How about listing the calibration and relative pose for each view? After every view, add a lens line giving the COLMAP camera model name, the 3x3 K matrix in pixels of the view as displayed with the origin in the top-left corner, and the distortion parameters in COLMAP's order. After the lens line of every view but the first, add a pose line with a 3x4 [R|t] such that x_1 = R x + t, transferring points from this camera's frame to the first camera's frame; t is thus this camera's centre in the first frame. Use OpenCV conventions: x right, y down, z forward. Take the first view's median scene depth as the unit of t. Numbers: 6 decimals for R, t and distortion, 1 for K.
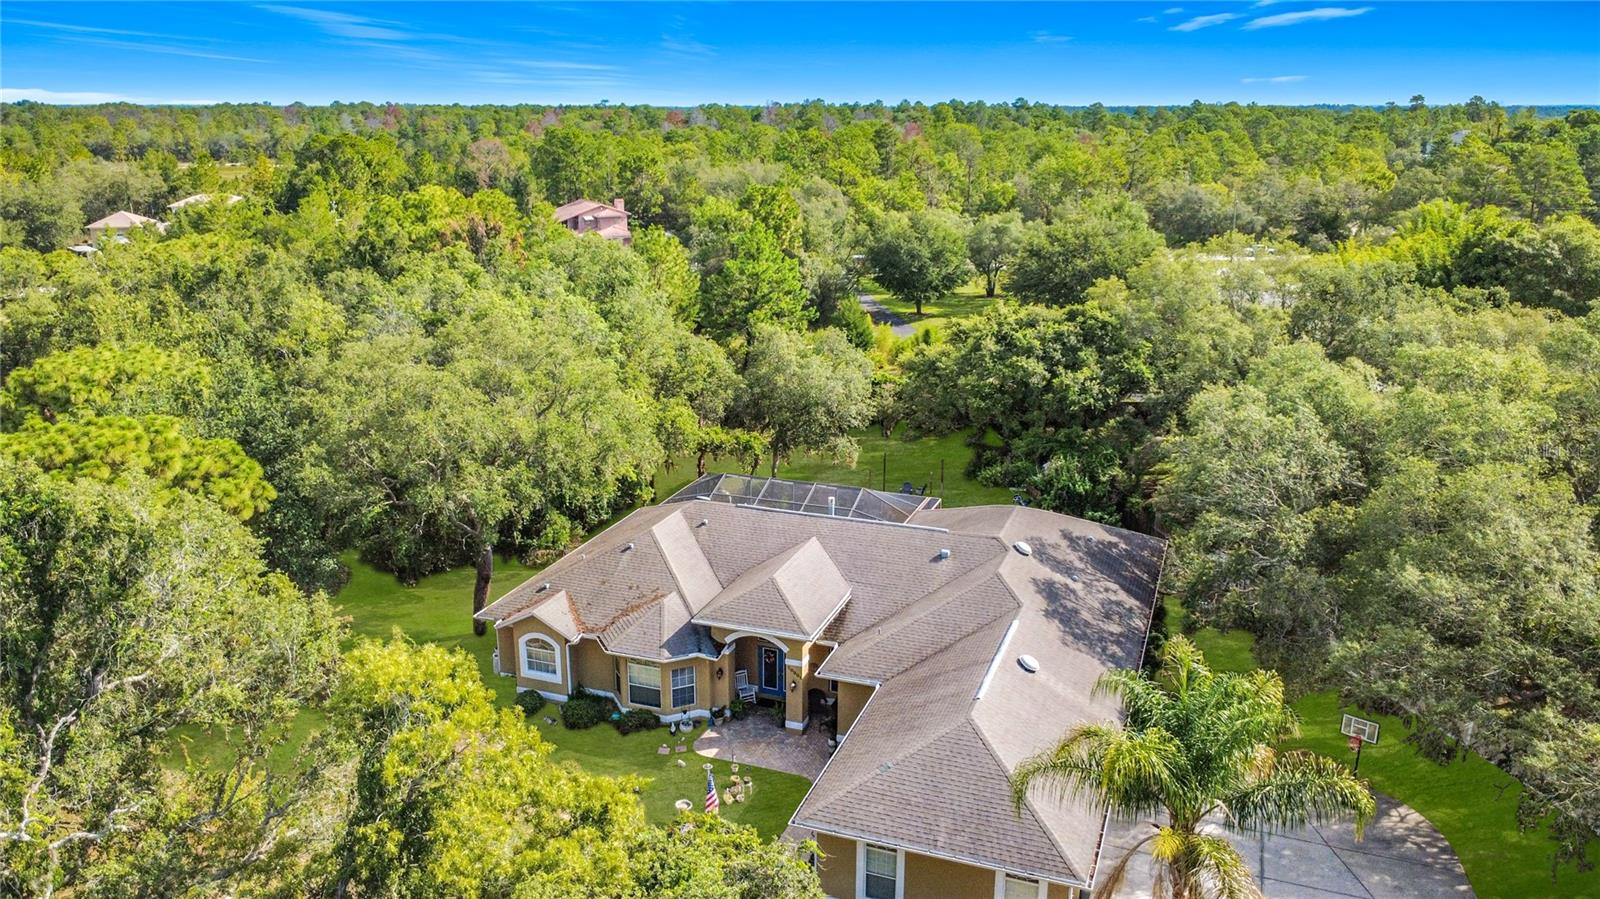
lens RADIAL K [[1200.4, 0, 800.0], [0, 1200.4, 449.5], [0, 0, 1]] dist [-0.002558, 0.000534]
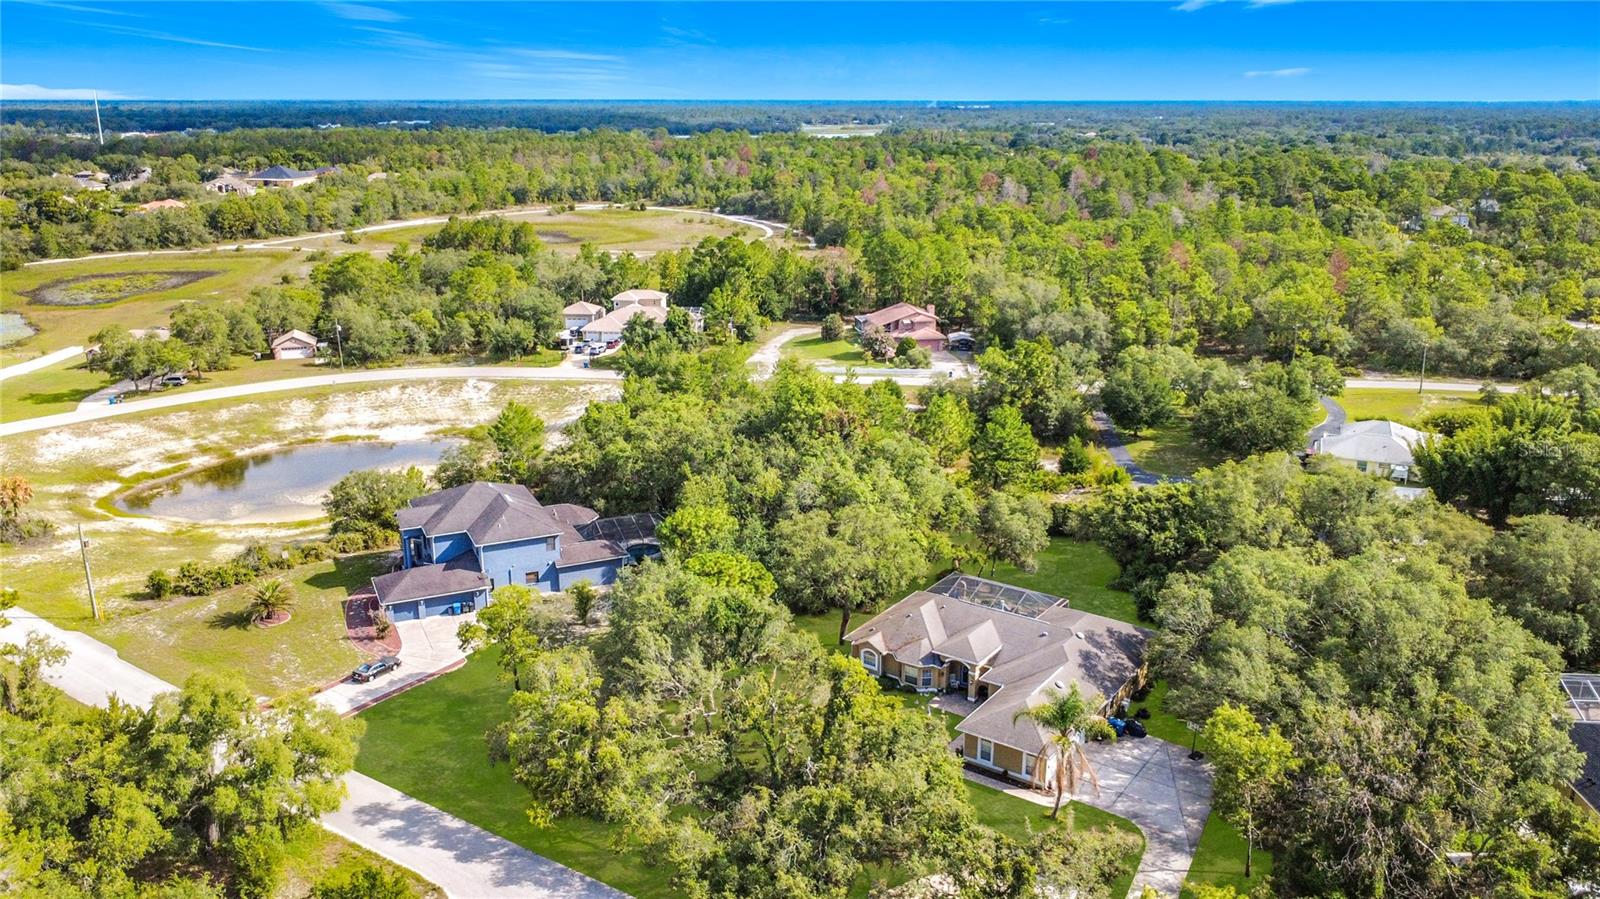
lens RADIAL K [[1200.4, 0, 800.0], [0, 1200.4, 449.5], [0, 0, 1]] dist [-0.002558, 0.000534]
pose [[0.965956, 0.071475, -0.248639, 0.214496], [-0.071002, 0.997417, 0.010880, -0.258177], [0.248774, 0.007145, 0.968535, -1.349207]]
